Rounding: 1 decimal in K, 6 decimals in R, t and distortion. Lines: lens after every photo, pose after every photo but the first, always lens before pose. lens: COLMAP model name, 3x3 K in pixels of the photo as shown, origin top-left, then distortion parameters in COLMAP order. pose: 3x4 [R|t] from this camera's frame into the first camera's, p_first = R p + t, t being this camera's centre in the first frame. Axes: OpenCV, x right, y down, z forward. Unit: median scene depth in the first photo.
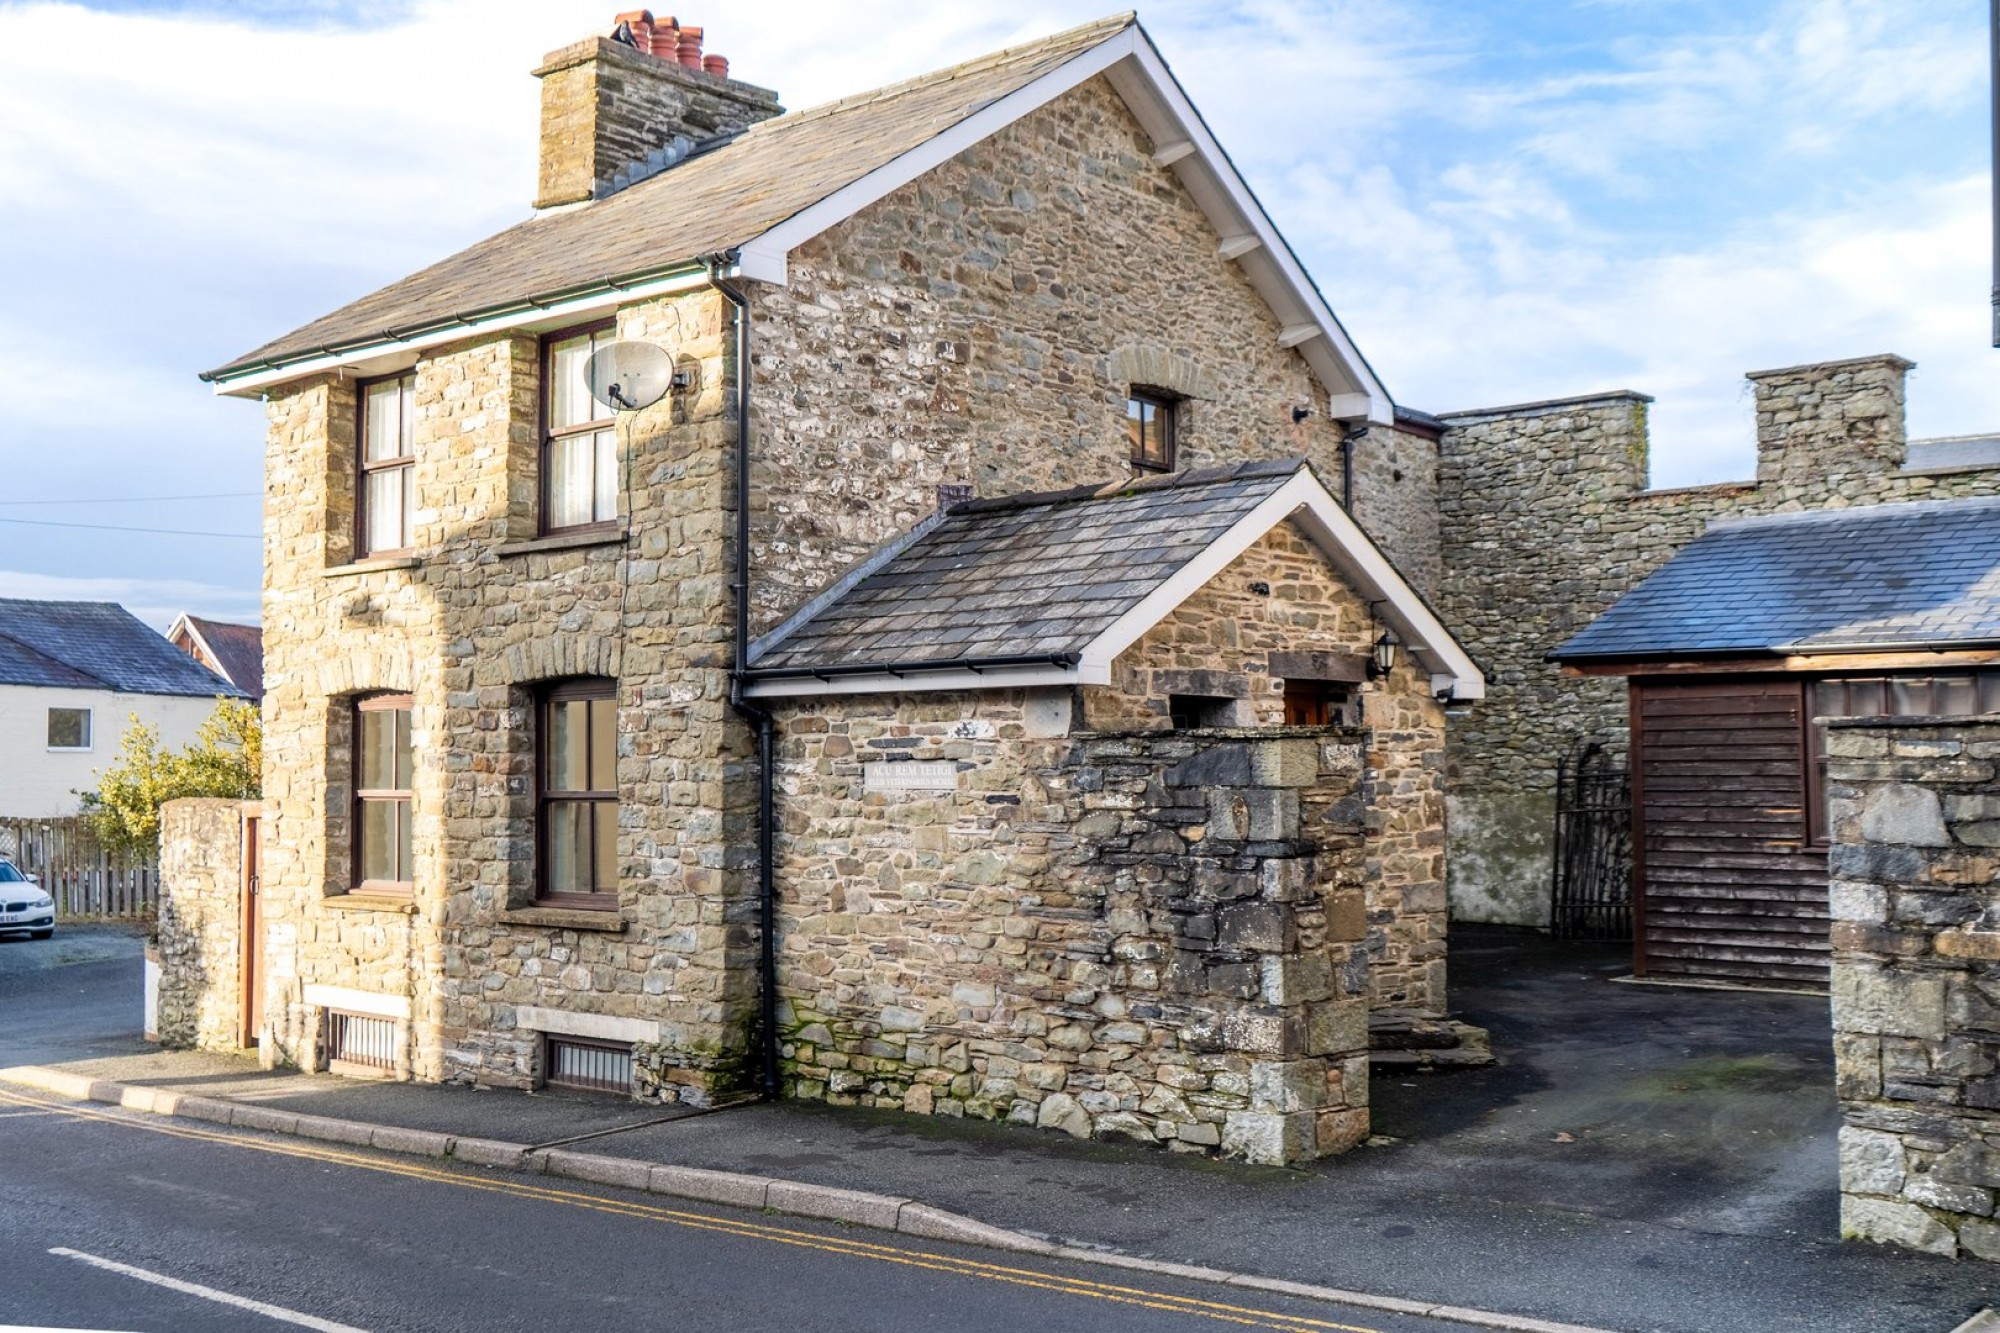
lens RADIAL K [[2046.1, 0, 997.1], [0, 2046.1, 651.0], [0, 0, 1]] dist [0.012132, -0.001223]
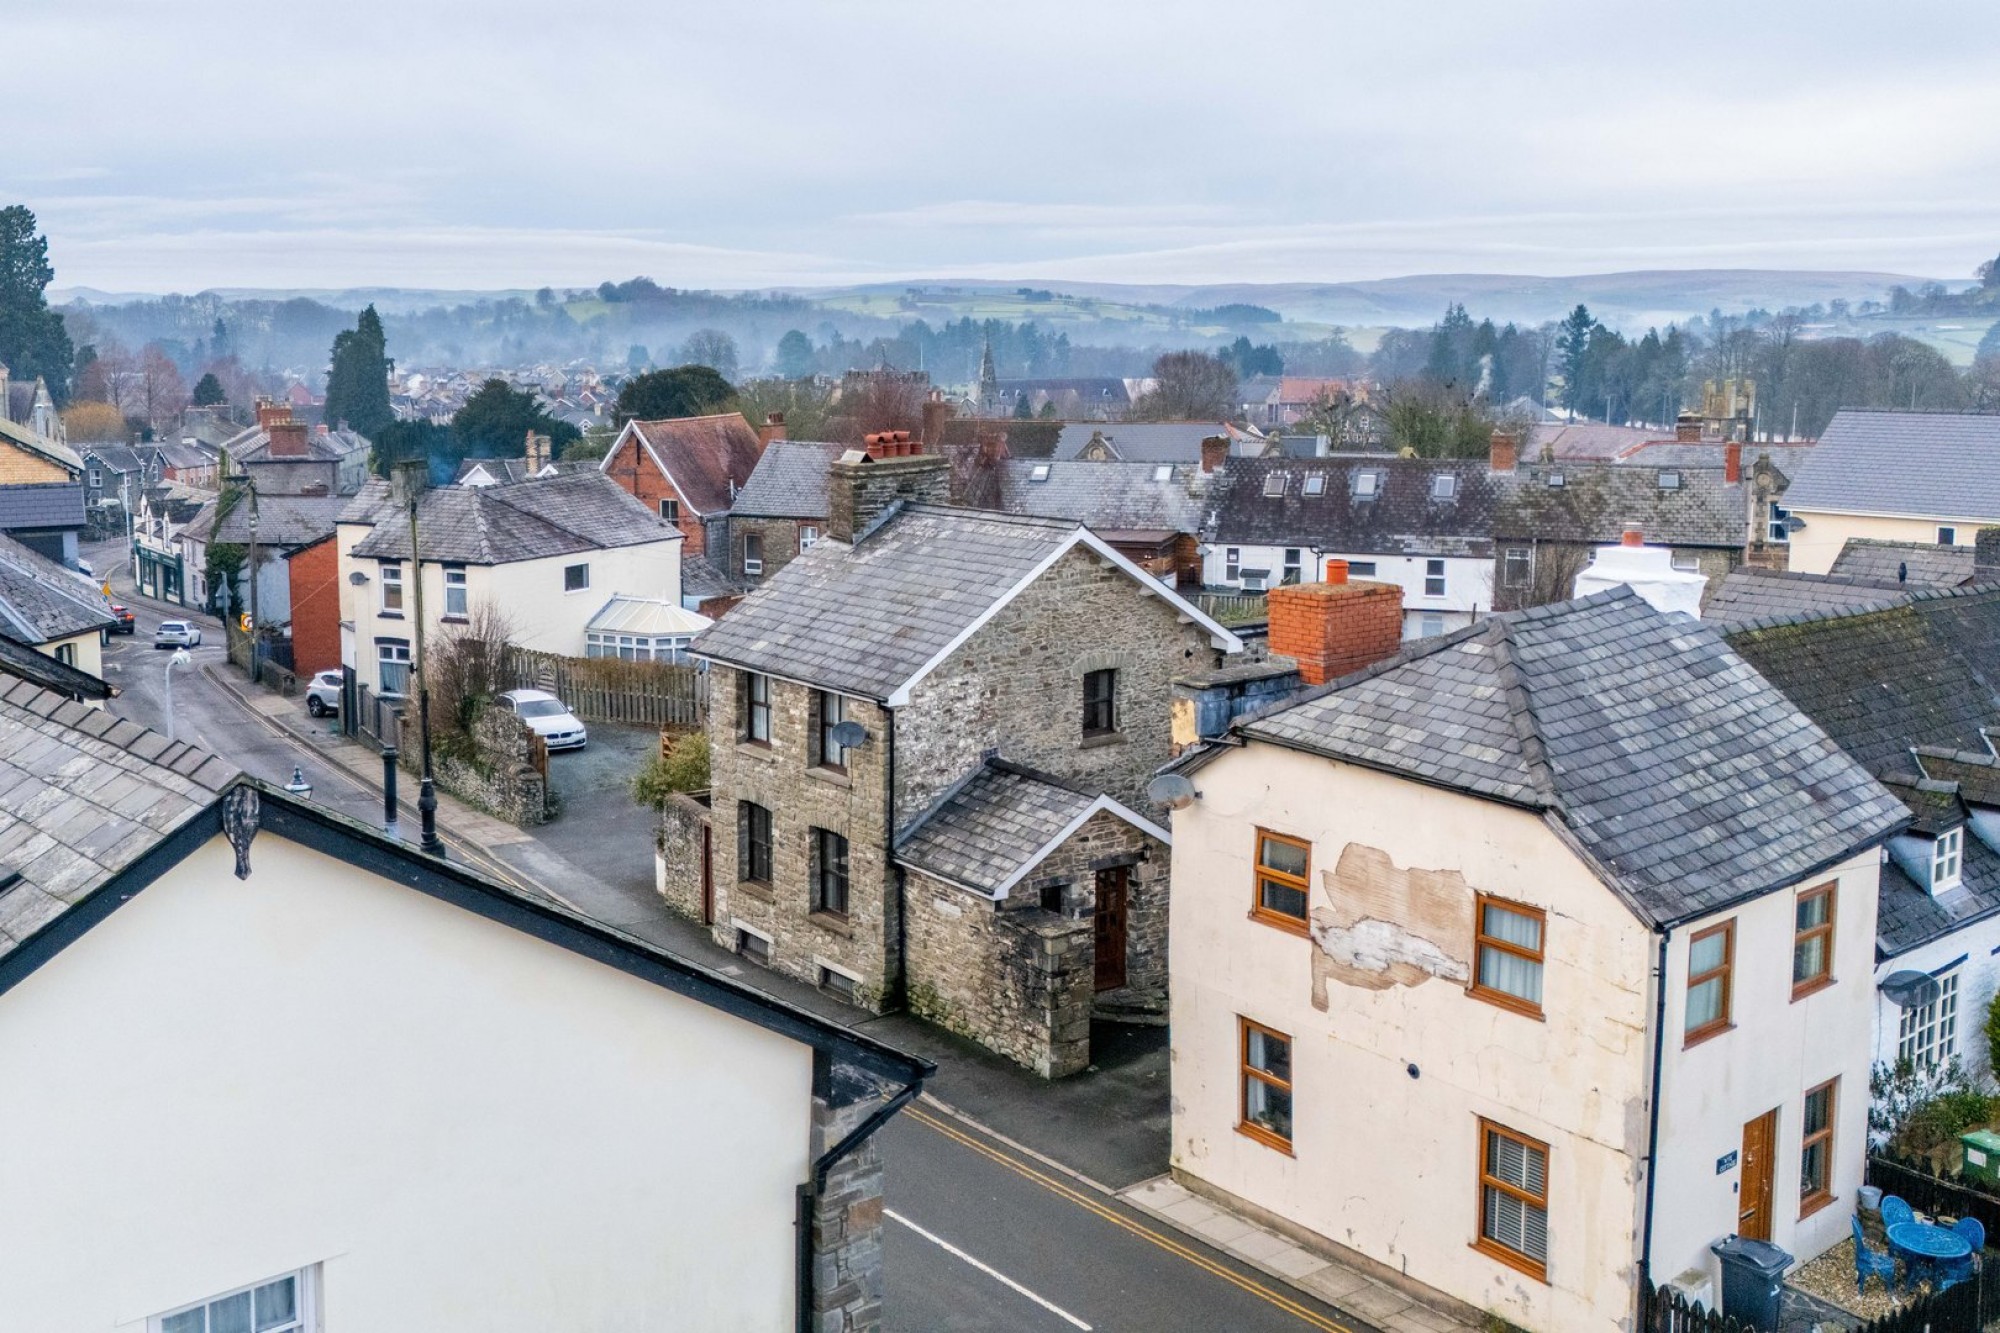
lens RADIAL K [[1937.8, 0, 948.8], [0, 1937.8, 559.9], [0, 0, 1]] dist [0.170392, -0.364208]
pose [[0.979379, 0.030557, -0.199709, 0.432131], [0.003585, 0.985712, 0.168401, -0.776832], [0.202001, -0.165644, 0.965276, -1.320495]]
